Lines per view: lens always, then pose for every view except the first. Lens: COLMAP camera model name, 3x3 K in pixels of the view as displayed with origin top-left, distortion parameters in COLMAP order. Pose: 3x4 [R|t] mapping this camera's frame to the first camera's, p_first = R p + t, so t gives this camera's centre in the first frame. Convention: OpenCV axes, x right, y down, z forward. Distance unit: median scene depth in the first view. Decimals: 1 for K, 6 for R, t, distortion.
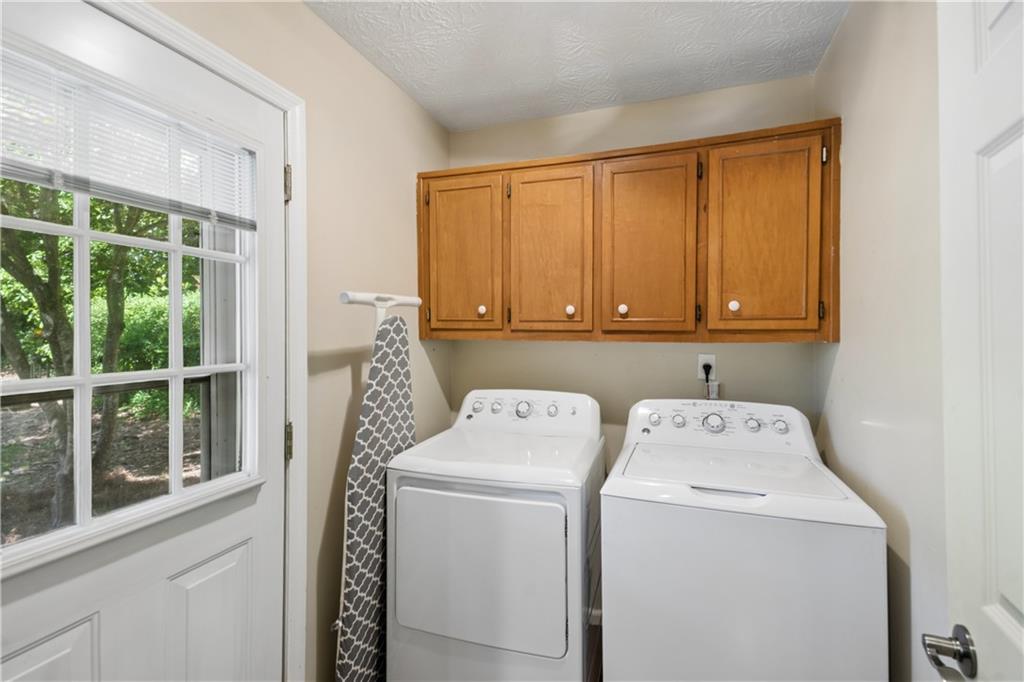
lens RADIAL K [[459.6, 0, 506.6], [0, 459.6, 334.6], [0, 0, 1]] dist [0.021056, -0.000035]
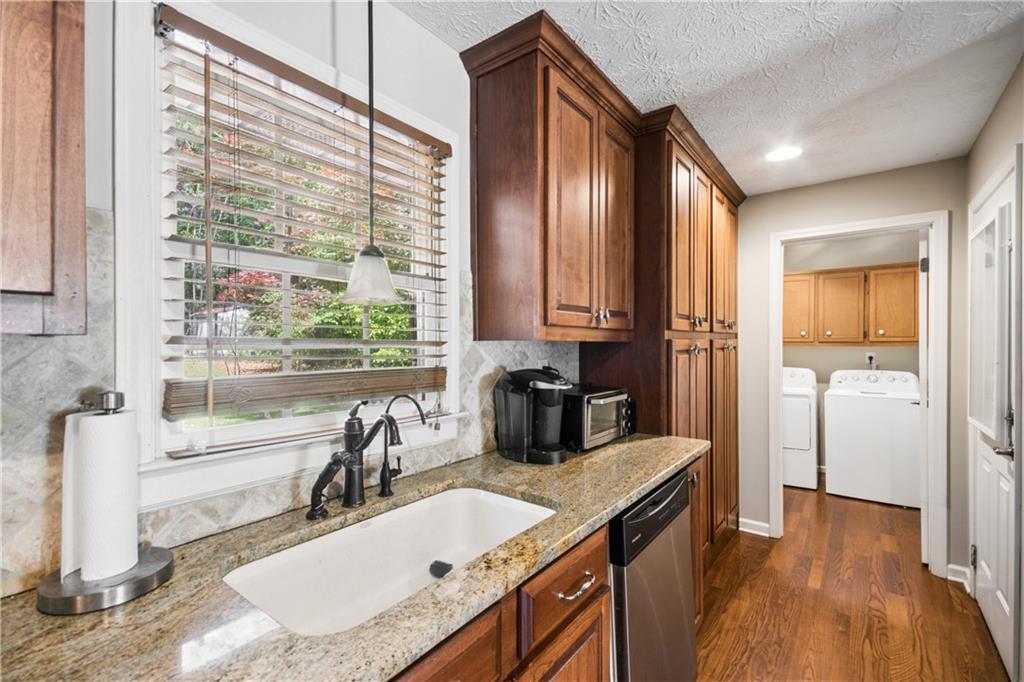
lens RADIAL K [[456.6, 0, 512.5], [0, 456.6, 345.6], [0, 0, 1]] dist [0.023092, -0.000011]
pose [[0.958720, -0.000166, -0.284353, -0.704465], [-0.000866, 0.999993, -0.003504, 0.023414], [0.284352, 0.003606, 0.958713, -1.951939]]
